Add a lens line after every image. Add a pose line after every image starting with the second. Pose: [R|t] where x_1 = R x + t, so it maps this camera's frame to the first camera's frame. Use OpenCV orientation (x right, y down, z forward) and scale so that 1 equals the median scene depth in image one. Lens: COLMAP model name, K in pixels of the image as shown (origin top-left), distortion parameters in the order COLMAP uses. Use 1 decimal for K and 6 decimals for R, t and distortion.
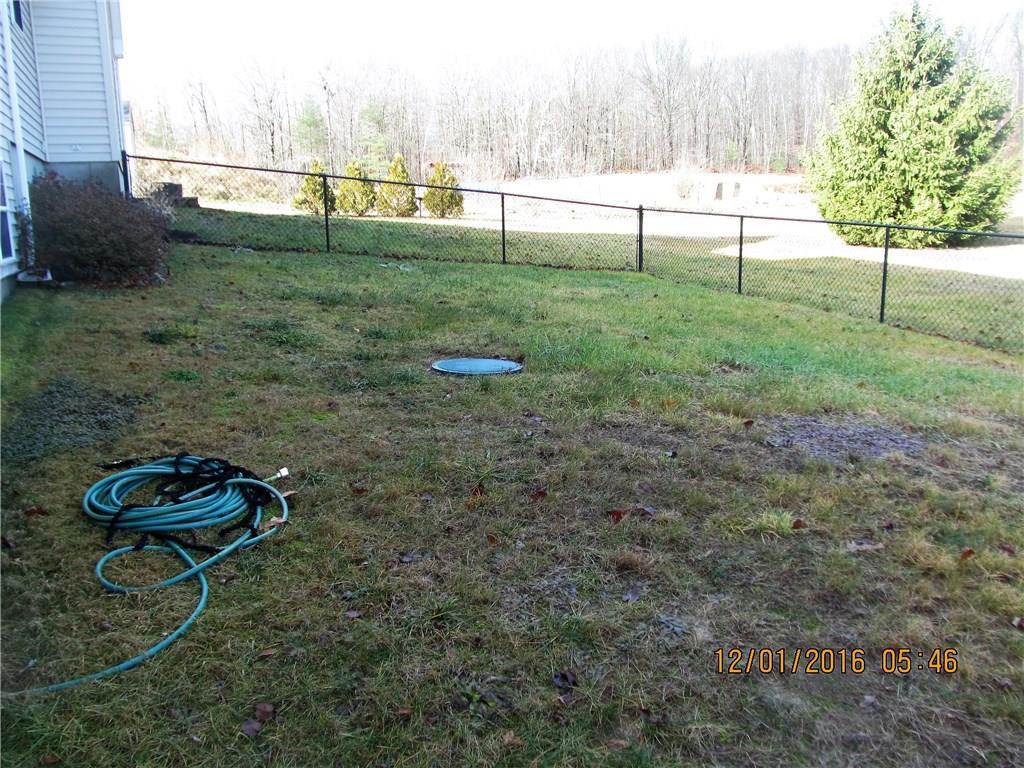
lens RADIAL K [[863.1, 0, 511.7], [0, 863.1, 383.7], [0, 0, 1]] dist [-0.060343, 0.029983]
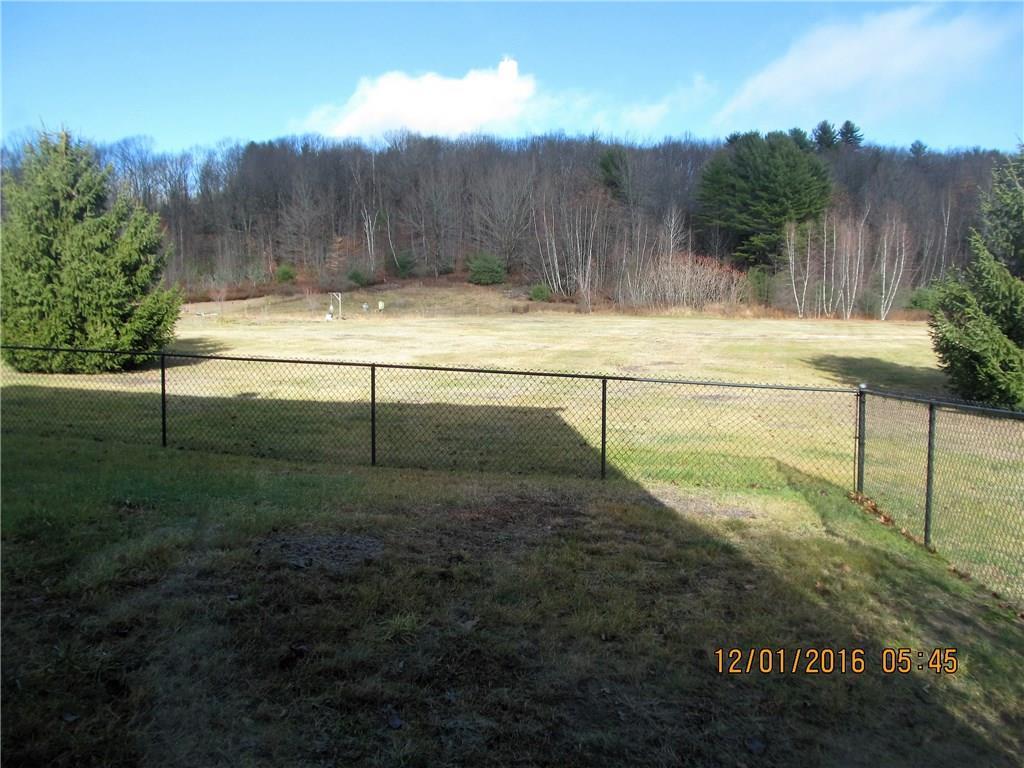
lens RADIAL K [[863.1, 0, 509.7], [0, 863.1, 385.1], [0, 0, 1]] dist [-0.060343, 0.029983]
pose [[0.556752, -0.042361, 0.829598, -0.092156], [0.158831, 0.985701, -0.056261, -0.010313], [-0.815353, 0.163090, 0.555519, 0.038703]]
